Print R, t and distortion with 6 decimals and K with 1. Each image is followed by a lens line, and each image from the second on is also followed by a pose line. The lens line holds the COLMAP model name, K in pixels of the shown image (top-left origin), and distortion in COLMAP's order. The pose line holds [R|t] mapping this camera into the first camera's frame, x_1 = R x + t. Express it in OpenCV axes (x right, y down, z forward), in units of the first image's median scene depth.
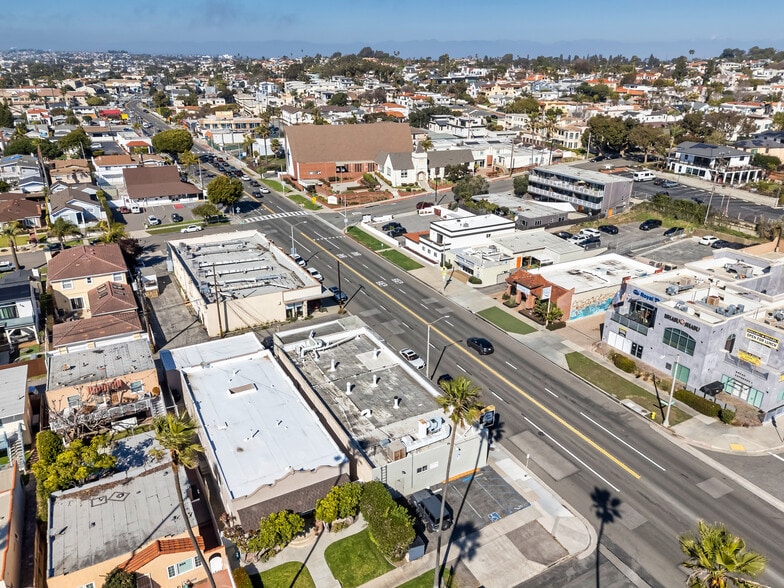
lens RADIAL K [[573.7, 0, 397.4], [0, 573.7, 294.4], [0, 0, 1]] dist [0.080129, -0.040011]
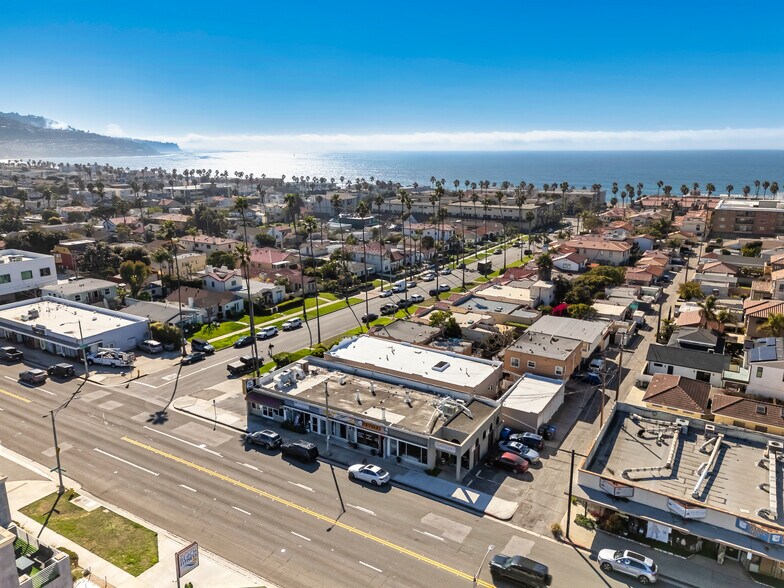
lens RADIAL K [[573.7, 0, 396.2], [0, 573.7, 295.9], [0, 0, 1]] dist [0.080129, -0.040011]
pose [[-0.863791, 0.119920, -0.489371, 0.265282], [-0.195436, 0.815476, 0.544796, -0.397708], [0.464402, 0.566231, -0.680965, 1.067906]]
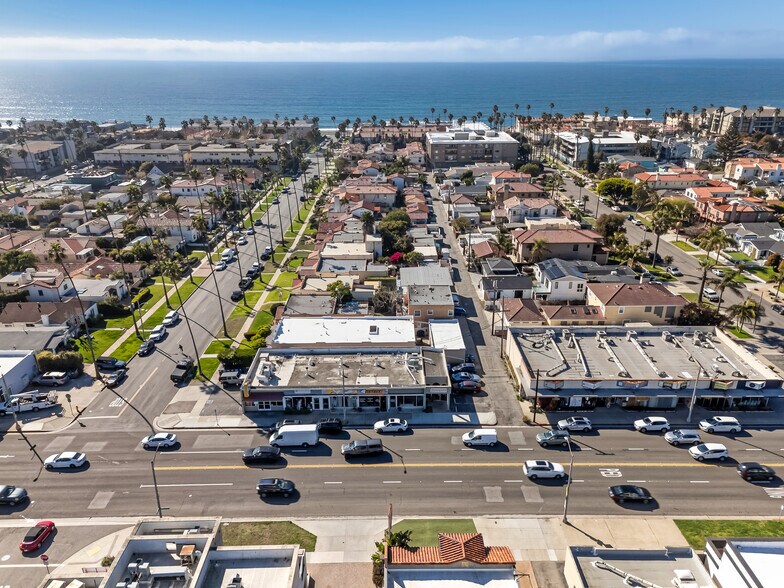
lens RADIAL K [[573.7, 0, 395.3], [0, 573.7, 292.1], [0, 0, 1]] dist [0.080129, -0.040011]
pose [[-0.473090, 0.330505, -0.816671, 0.603837], [-0.330463, 0.792717, 0.512245, -0.470015], [0.816689, 0.512217, -0.265807, 0.872088]]
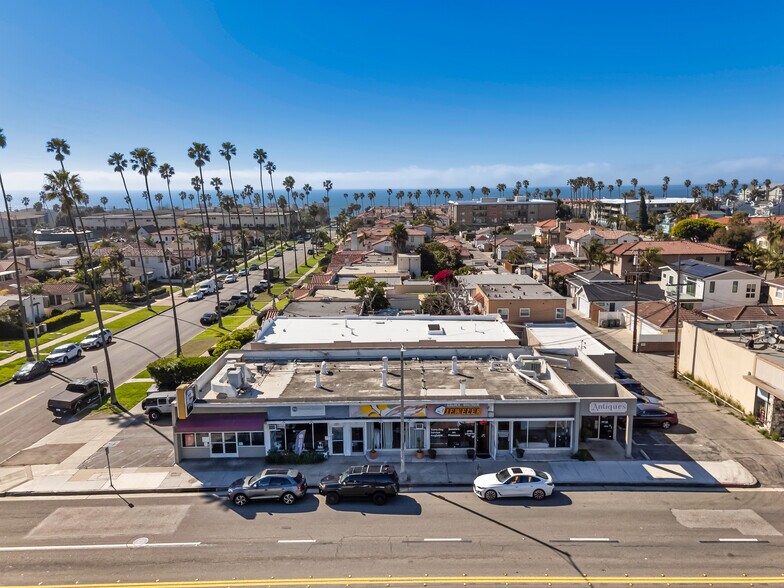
lens RADIAL K [[573.7, 0, 394.4], [0, 573.7, 292.6], [0, 0, 1]] dist [0.080129, -0.040011]
pose [[-0.479128, 0.159951, -0.863048, 0.327800], [-0.322503, 0.882401, 0.342578, -0.108025], [0.816351, 0.442474, -0.371198, 0.770141]]
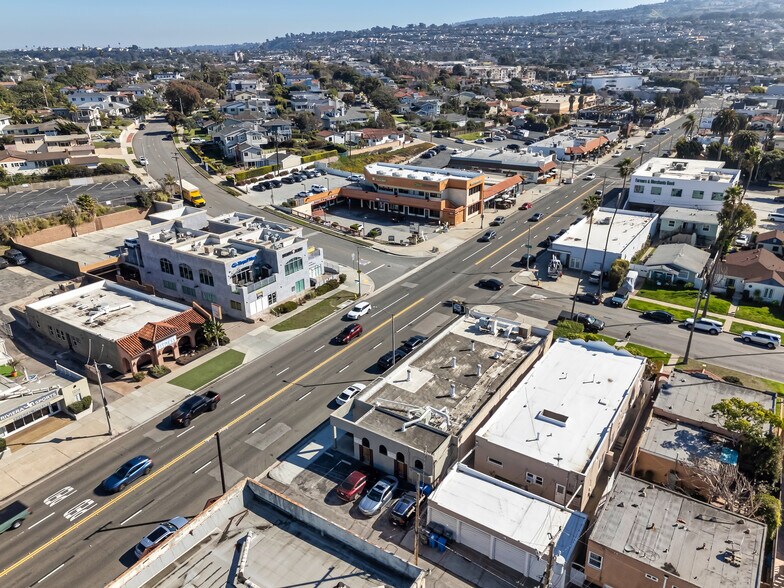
lens RADIAL K [[573.7, 0, 392.7], [0, 573.7, 295.0], [0, 0, 1]] dist [0.080129, -0.040011]
pose [[-0.467321, -0.347024, 0.813133, -0.508150], [0.339116, 0.779030, 0.527365, -0.342436], [-0.816463, 0.522195, -0.246376, 0.816460]]
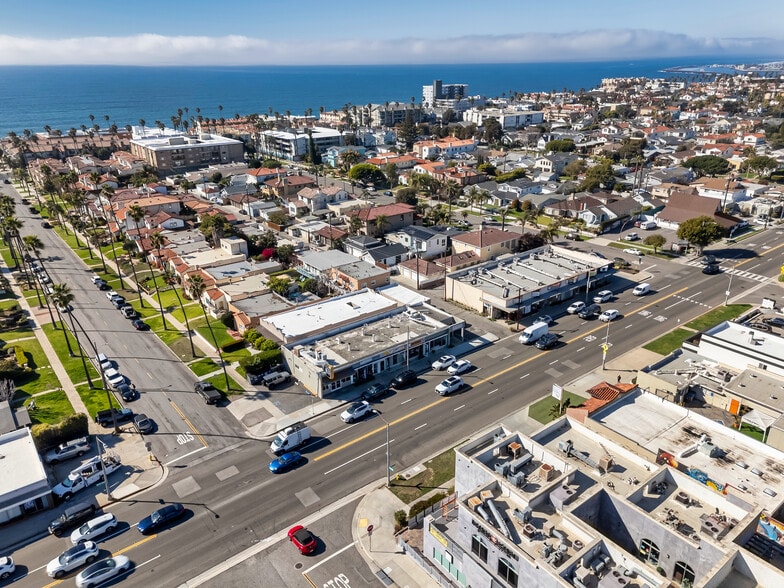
lens RADIAL K [[573.7, 0, 394.6], [0, 573.7, 295.7], [0, 0, 1]] dist [0.080129, -0.040011]
pose [[0.161950, 0.369829, -0.914876, 0.837573], [-0.362312, 0.884649, 0.293474, -0.264330], [0.917879, 0.283942, 0.277262, 0.378680]]
